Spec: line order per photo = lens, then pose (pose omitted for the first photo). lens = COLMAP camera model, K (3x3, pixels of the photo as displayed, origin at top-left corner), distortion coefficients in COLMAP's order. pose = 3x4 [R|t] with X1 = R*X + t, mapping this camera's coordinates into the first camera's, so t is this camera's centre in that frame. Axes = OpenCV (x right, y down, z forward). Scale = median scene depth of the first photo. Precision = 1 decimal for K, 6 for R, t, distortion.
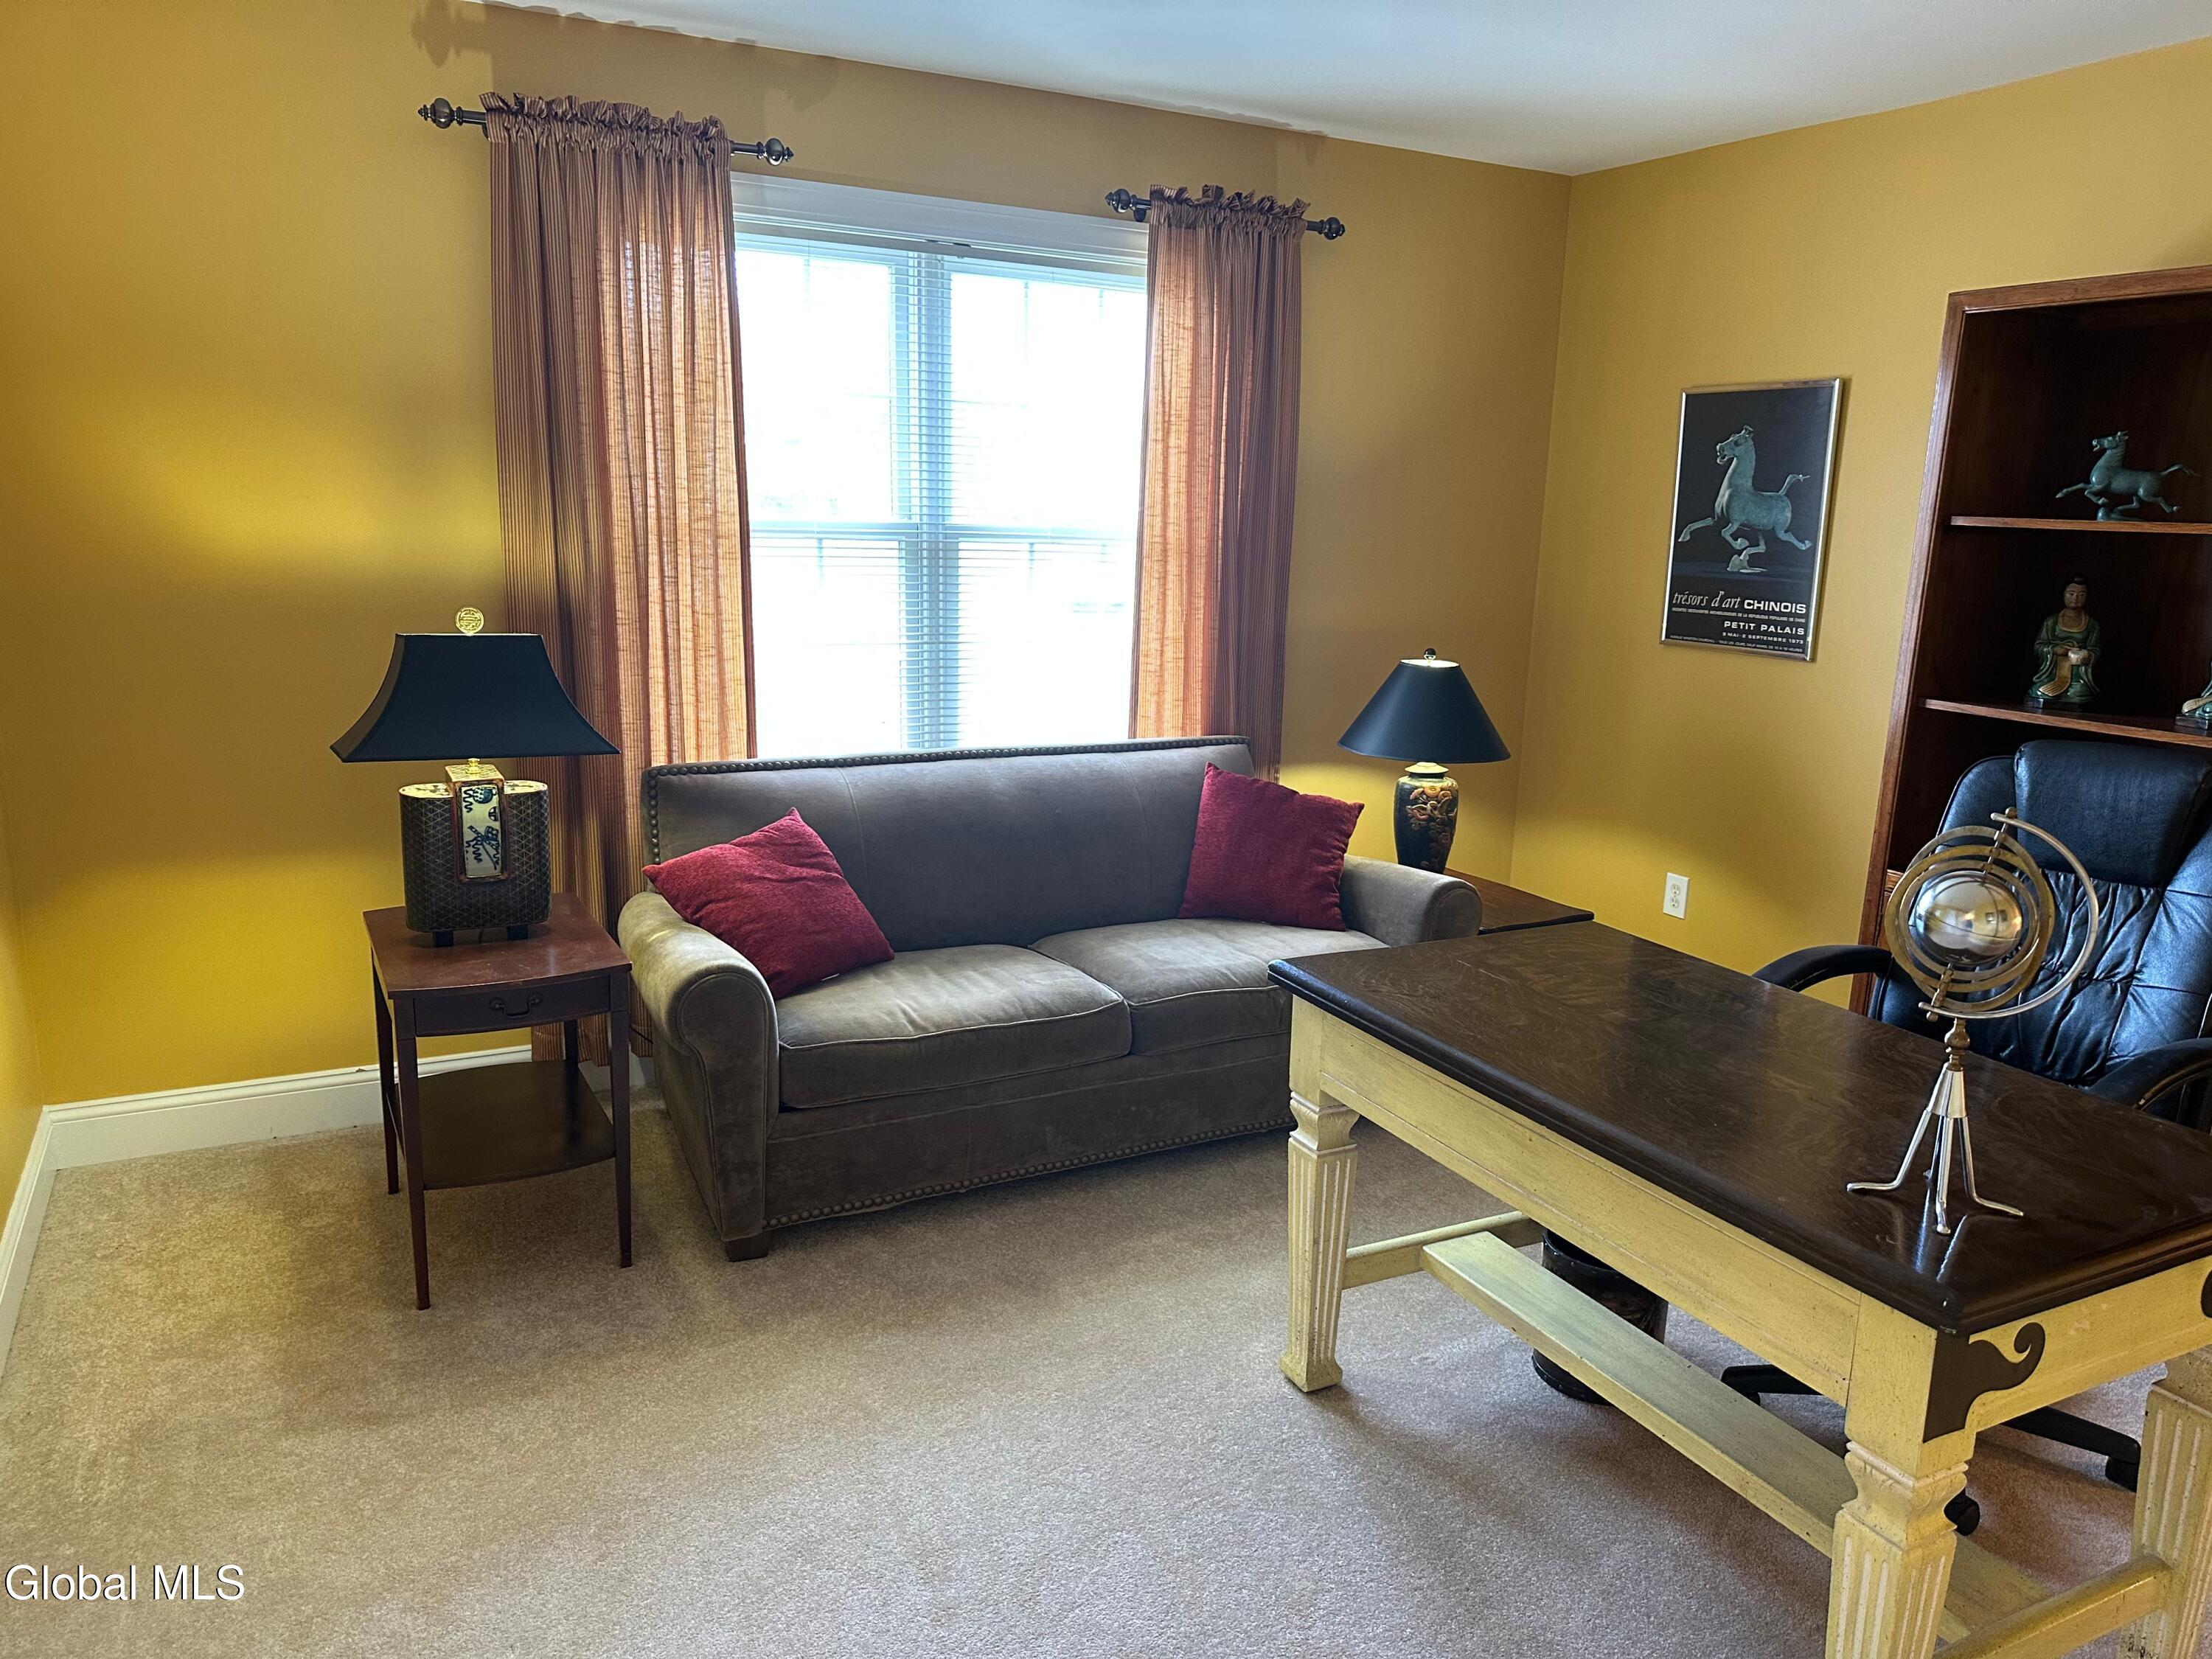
lens RADIAL K [[1551.3, 0, 1106.0], [0, 1551.3, 829.5], [0, 0, 1]] dist [0.064957, -0.118447]
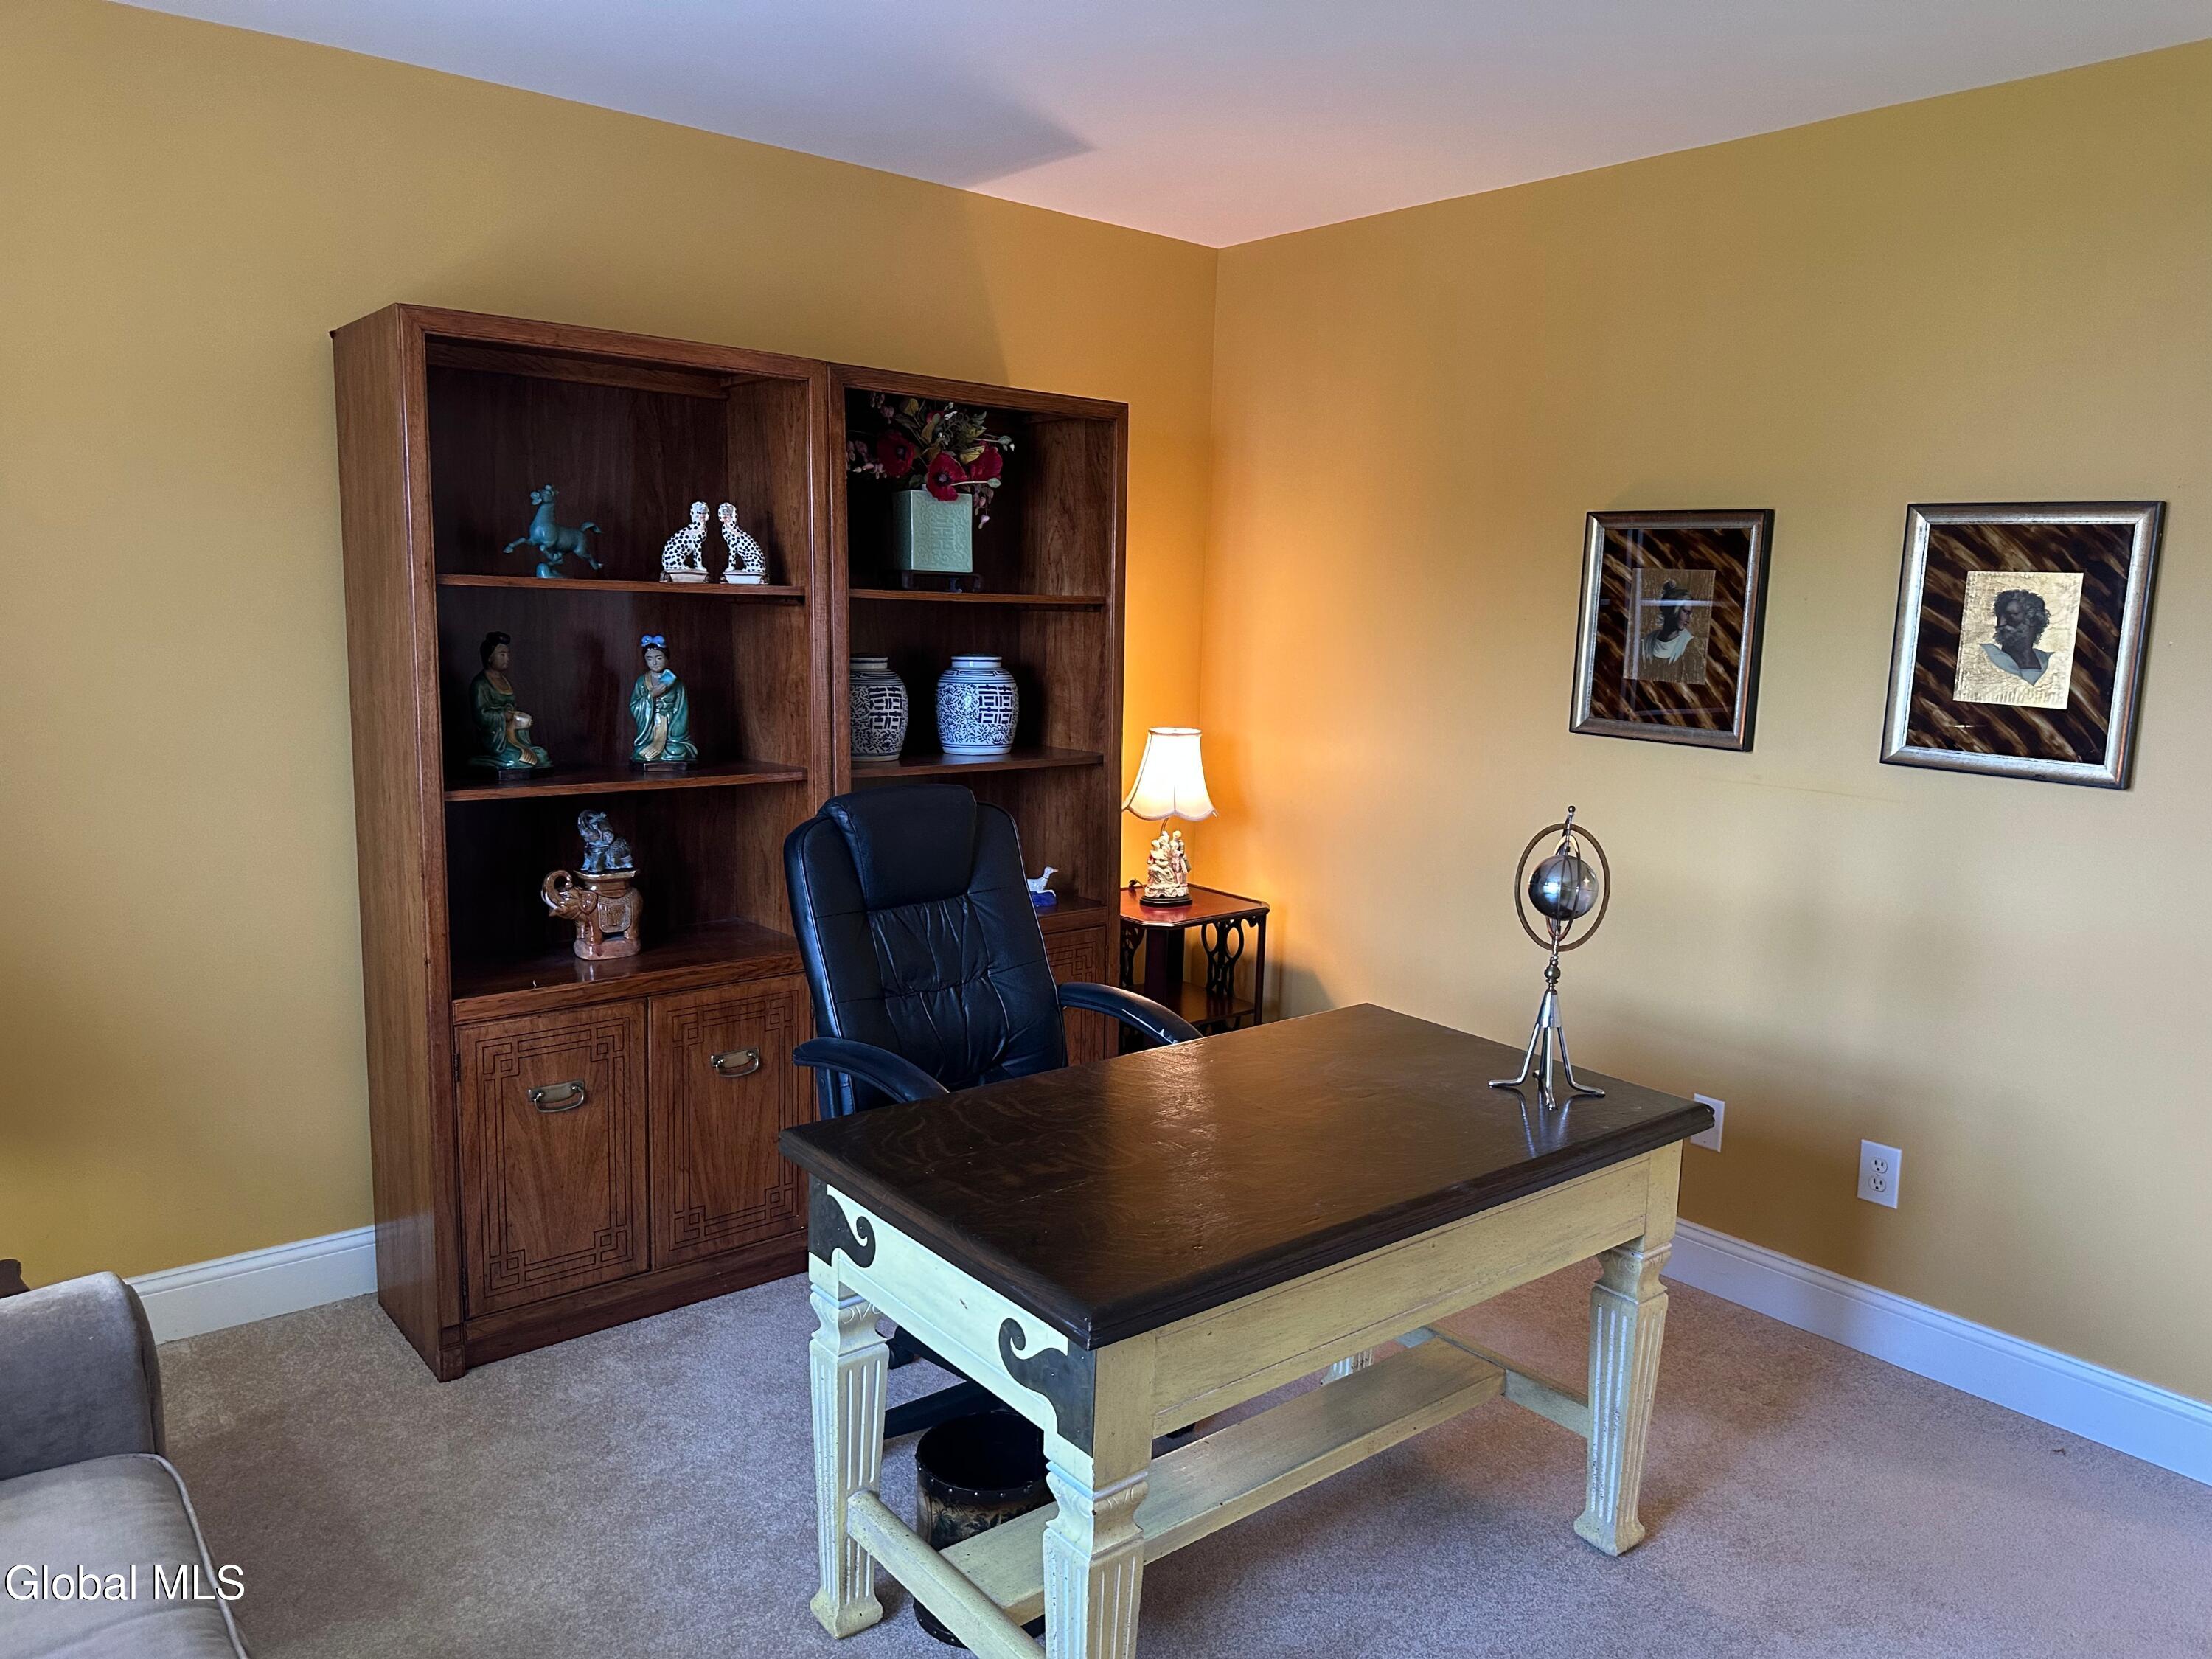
lens RADIAL K [[1551.3, 0, 1106.0], [0, 1551.3, 829.5], [0, 0, 1]] dist [0.064957, -0.118447]
pose [[-0.218757, -0.173646, 0.960204, -0.386232], [0.165589, 0.963160, 0.211905, -0.196829], [-0.961627, 0.205355, -0.181944, 0.882360]]
